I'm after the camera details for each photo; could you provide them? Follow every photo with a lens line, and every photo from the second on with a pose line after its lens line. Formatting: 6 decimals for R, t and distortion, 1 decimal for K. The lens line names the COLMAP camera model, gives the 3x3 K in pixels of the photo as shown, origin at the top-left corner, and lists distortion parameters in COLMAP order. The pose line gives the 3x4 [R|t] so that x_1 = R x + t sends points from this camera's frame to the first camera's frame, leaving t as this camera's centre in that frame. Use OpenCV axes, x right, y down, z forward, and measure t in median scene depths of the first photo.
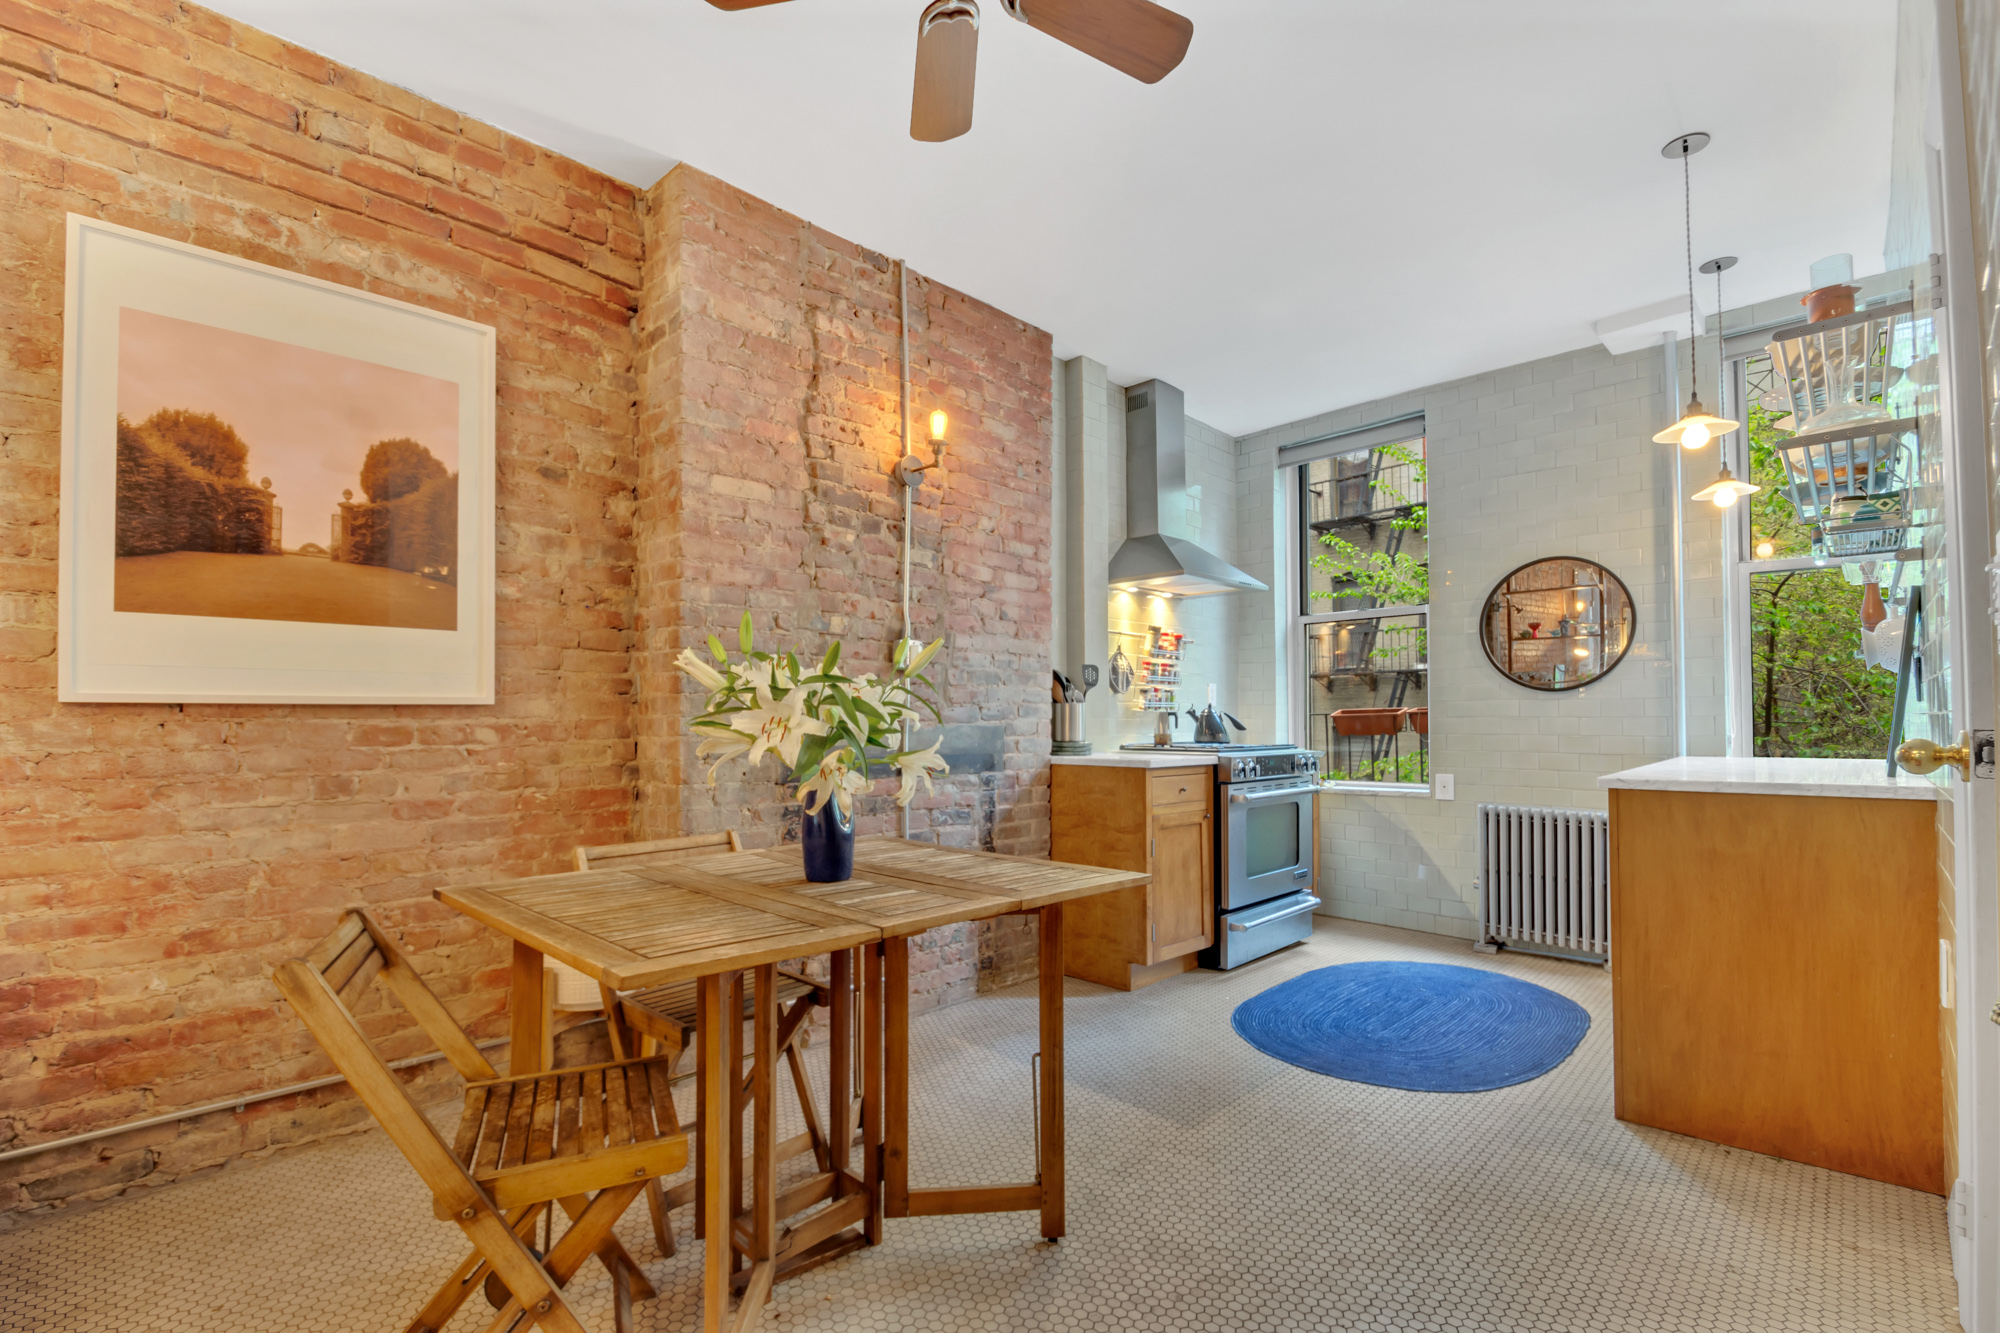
lens RADIAL K [[895.4, 0, 984.8], [0, 895.4, 701.5], [0, 0, 1]] dist [0.007249, -0.010509]
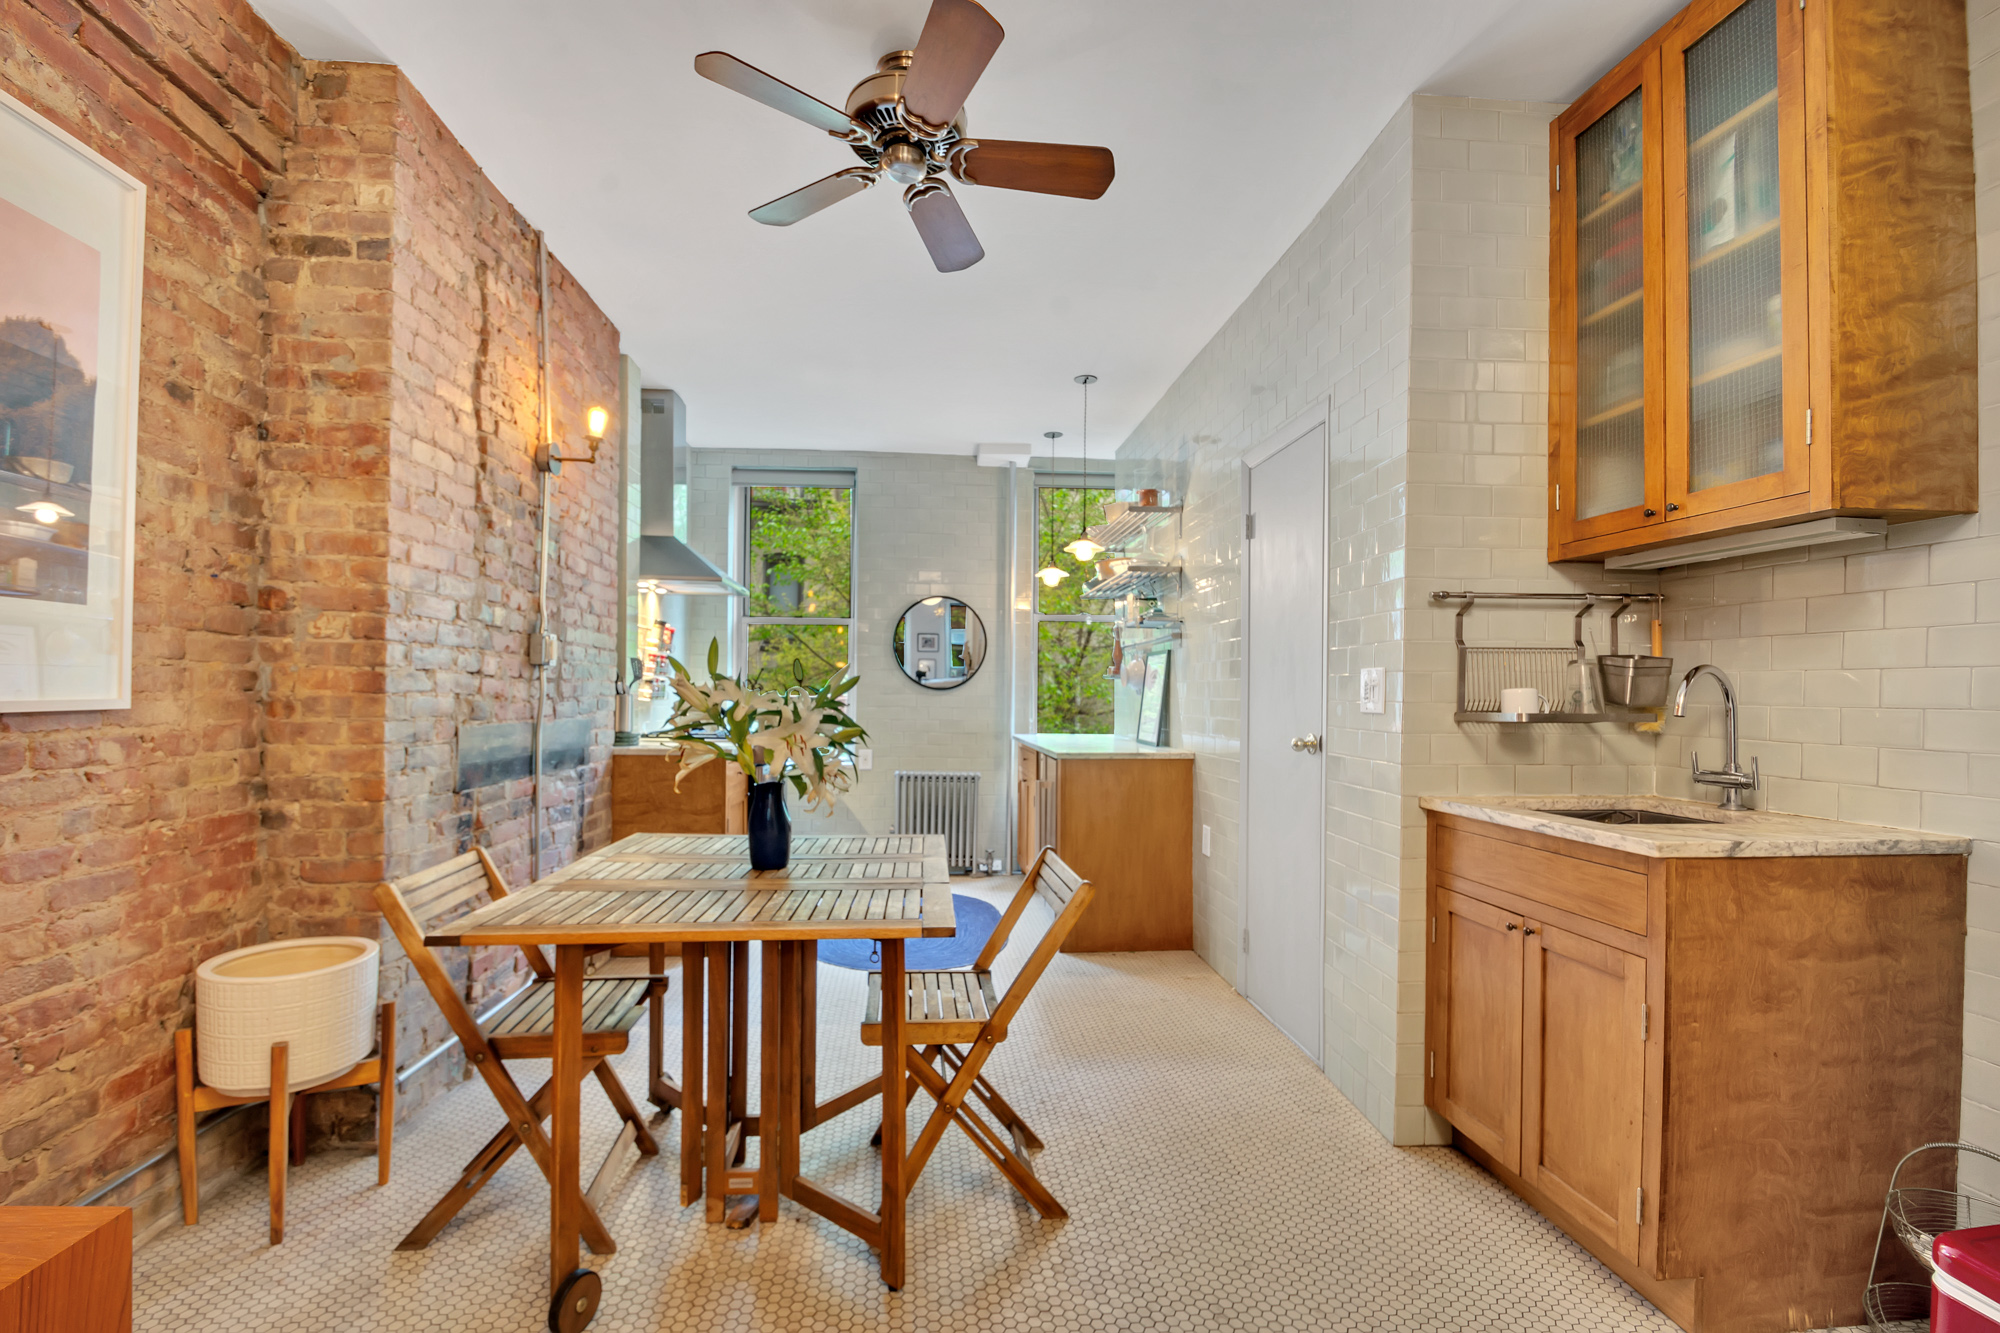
lens RADIAL K [[895.4, 0, 1002.0], [0, 895.4, 685.6], [0, 0, 1]] dist [0.007249, -0.010509]
pose [[0.642916, 0.018207, 0.765720, -0.560806], [-0.030933, 0.999519, 0.002206, -0.033359], [-0.765312, -0.025105, 0.643170, 0.004523]]
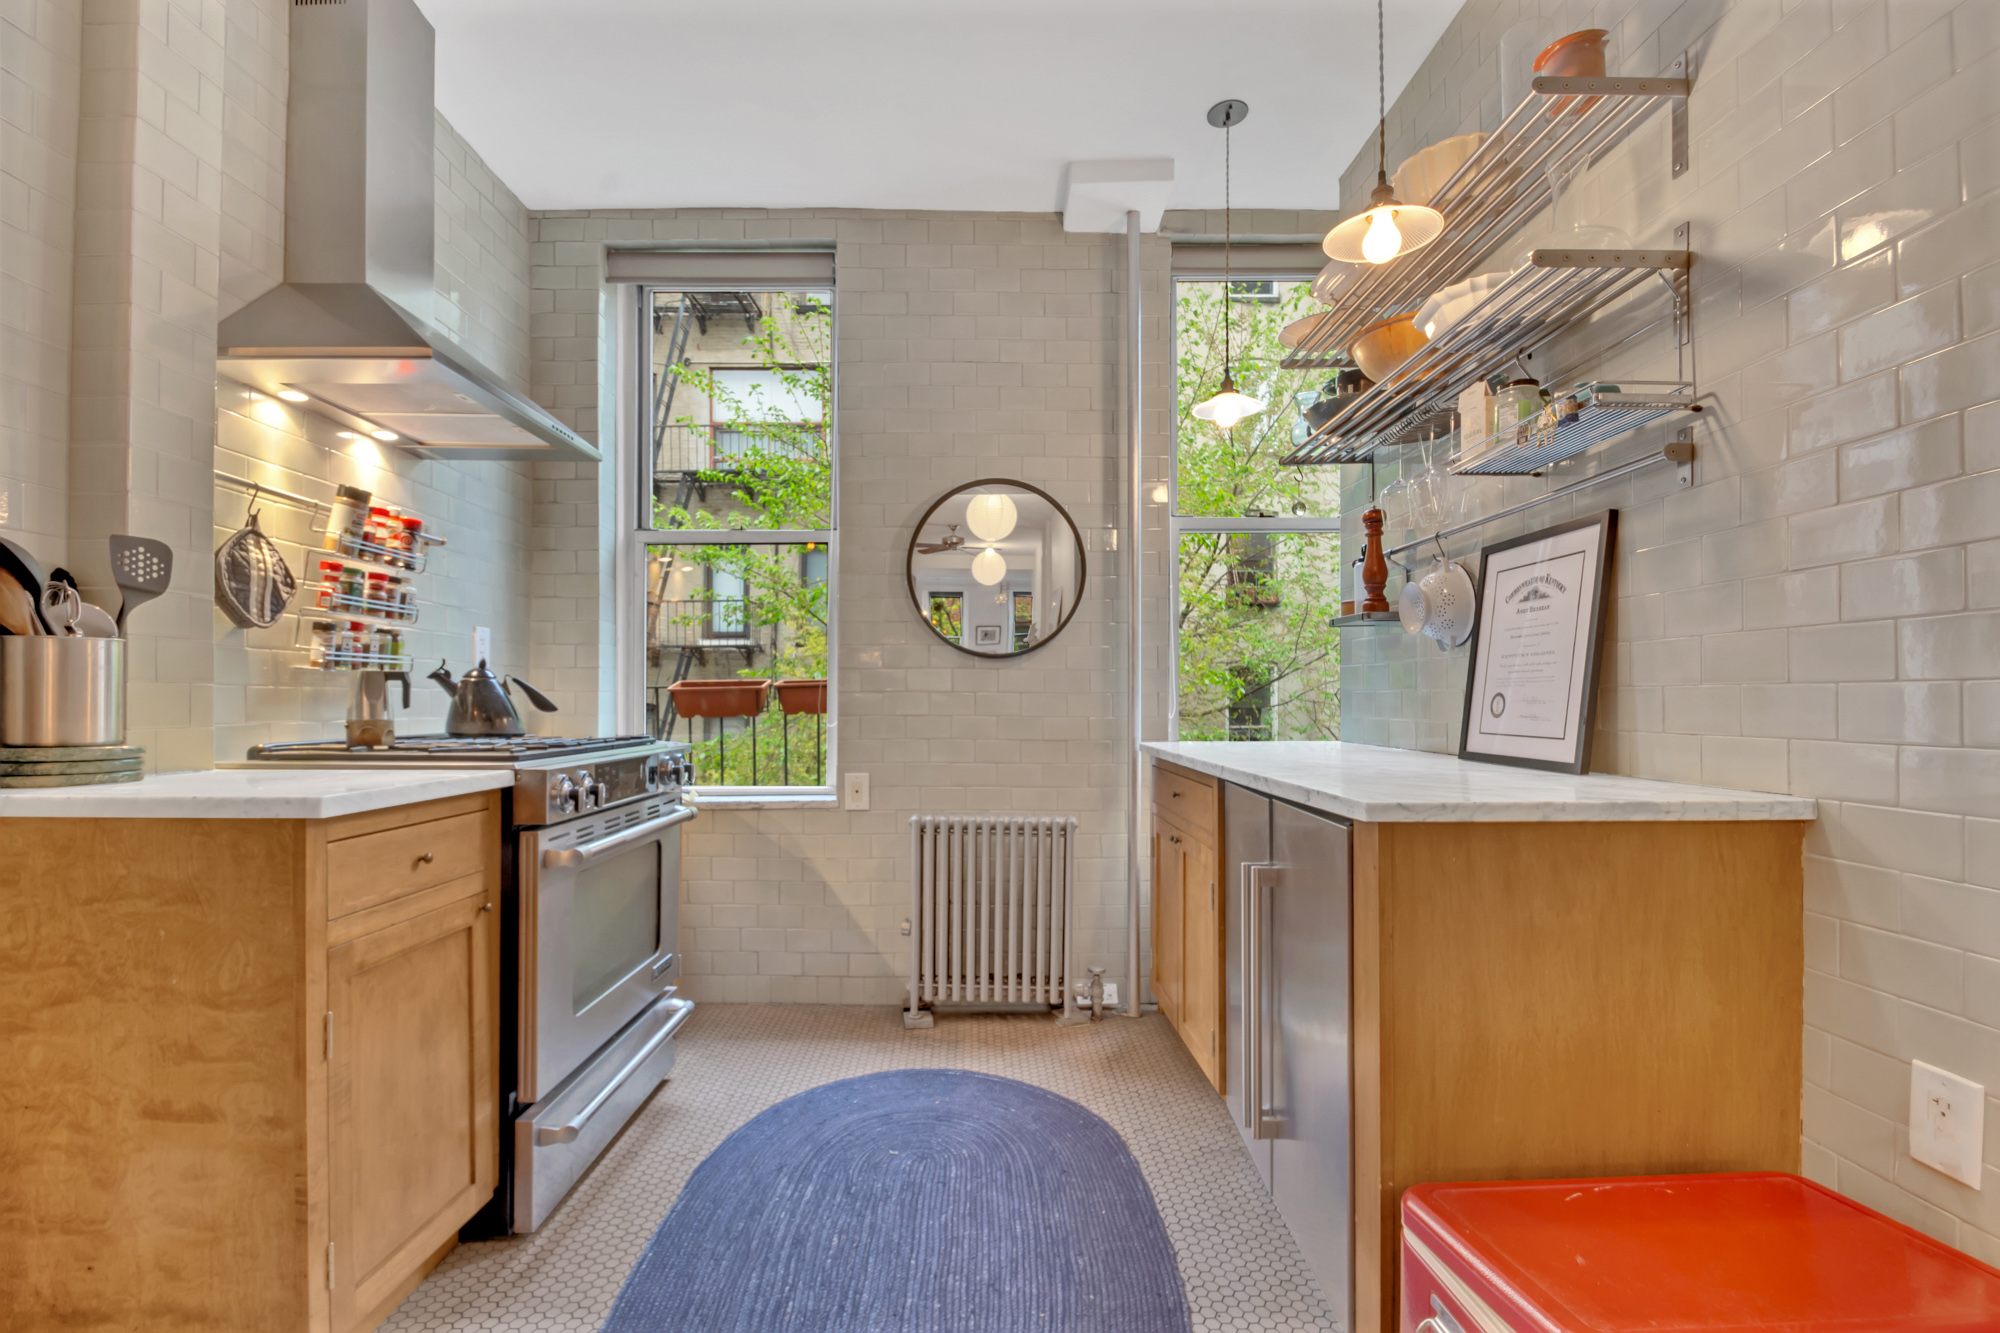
lens RADIAL K [[895.4, 0, 1000.7], [0, 895.4, 698.9], [0, 0, 1]] dist [0.007249, -0.010509]
pose [[0.697974, 0.005593, 0.716102, 0.141390], [-0.020159, 0.999727, 0.011840, 0.020281], [-0.715840, -0.022700, 0.697896, 0.667750]]
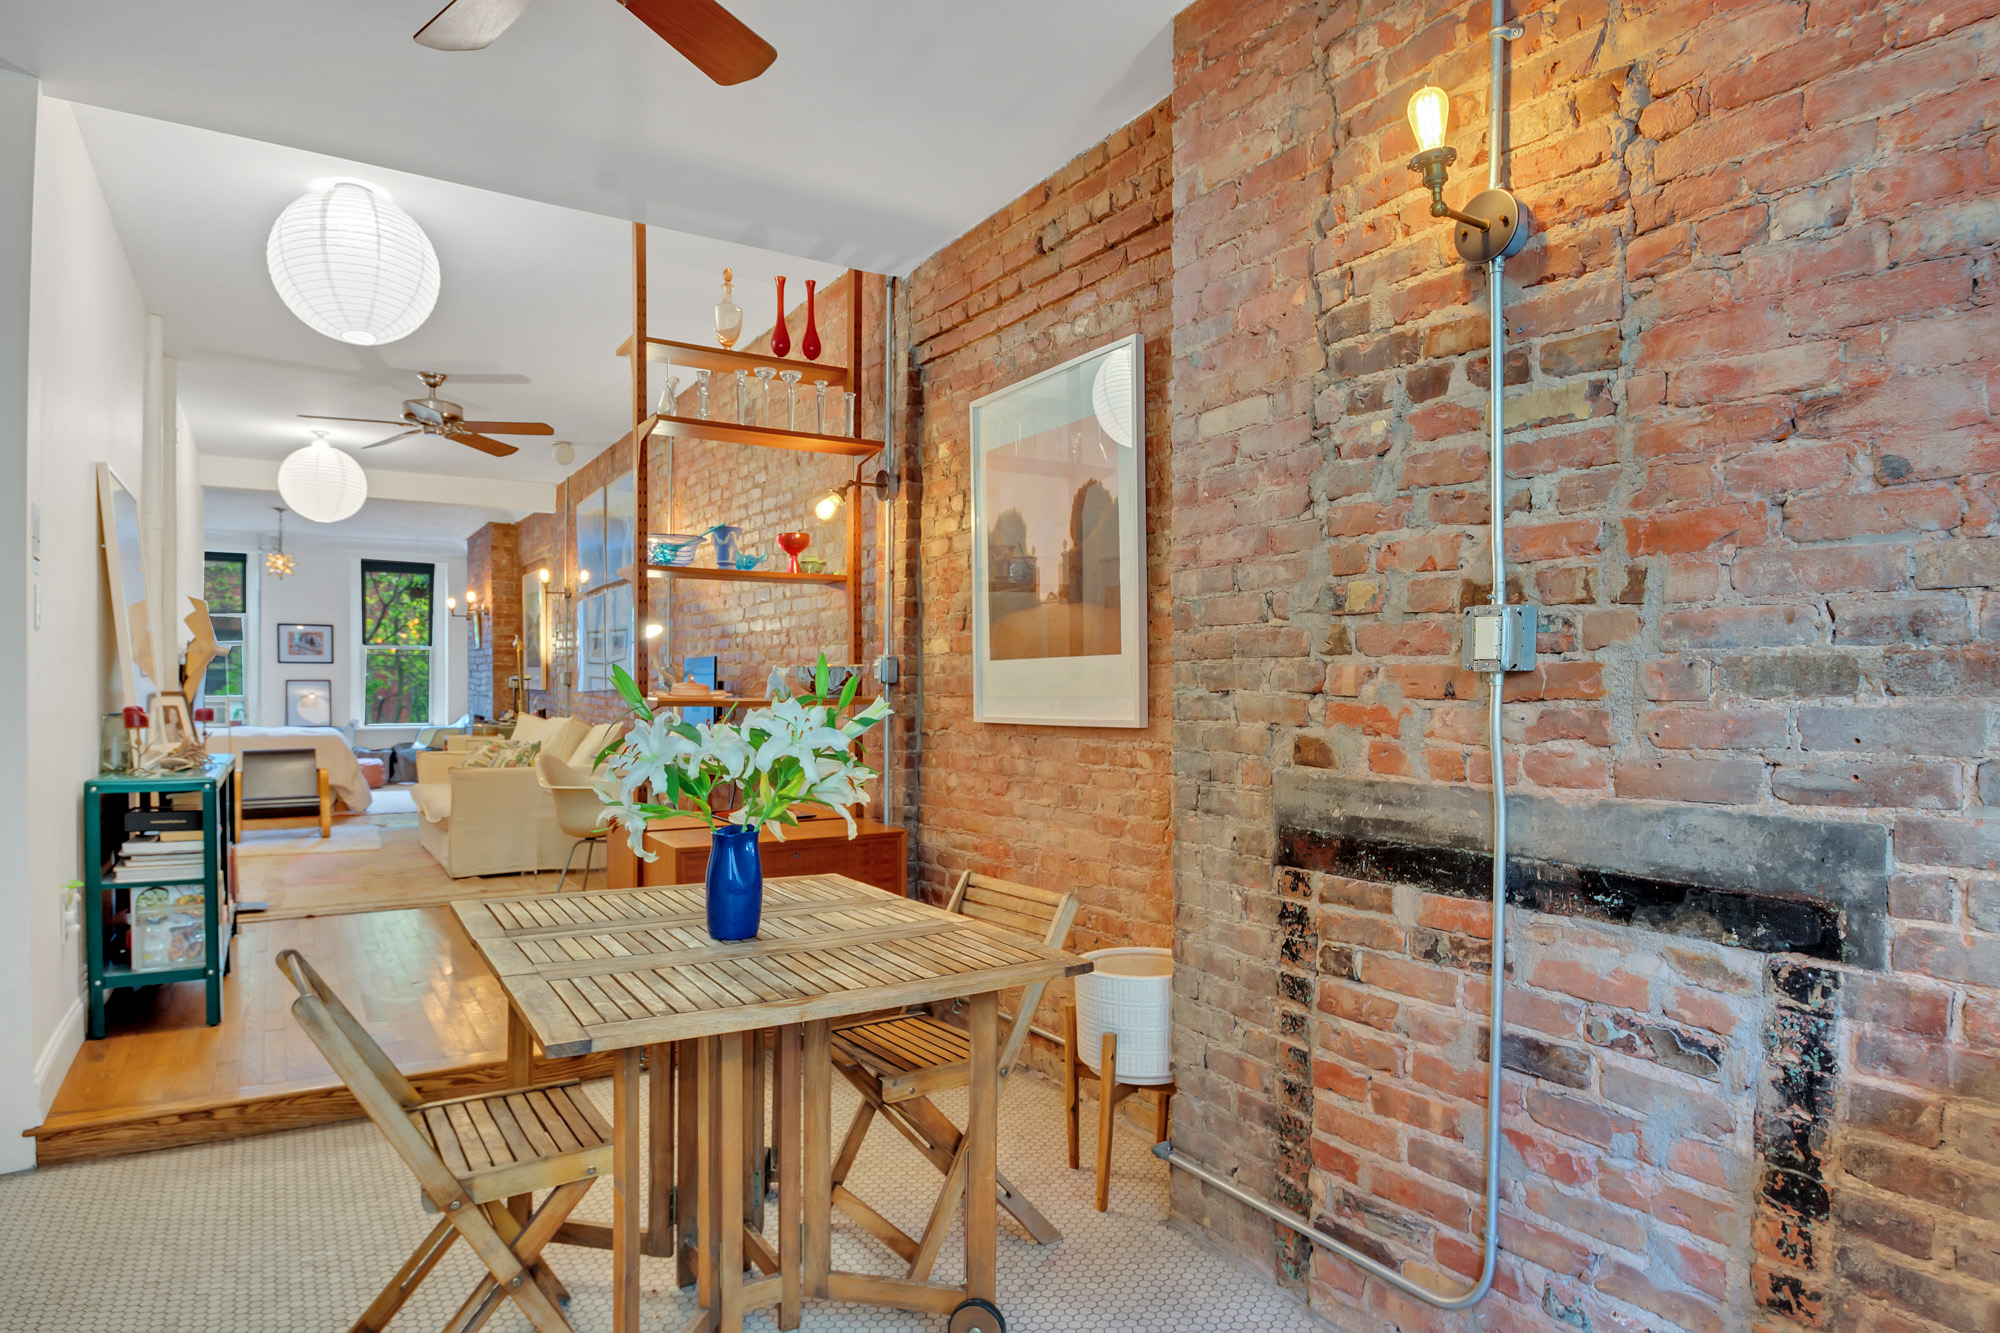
lens RADIAL K [[1152.0, 0, 1009.8], [0, 1152.0, 696.5], [0, 0, 1]] dist [-0.009237, 0.000138]
pose [[-0.217638, 0.006133, -0.976010, 0.592016], [0.020354, 0.999791, 0.001744, -0.030453], [0.975817, -0.019486, -0.217717, 0.982327]]
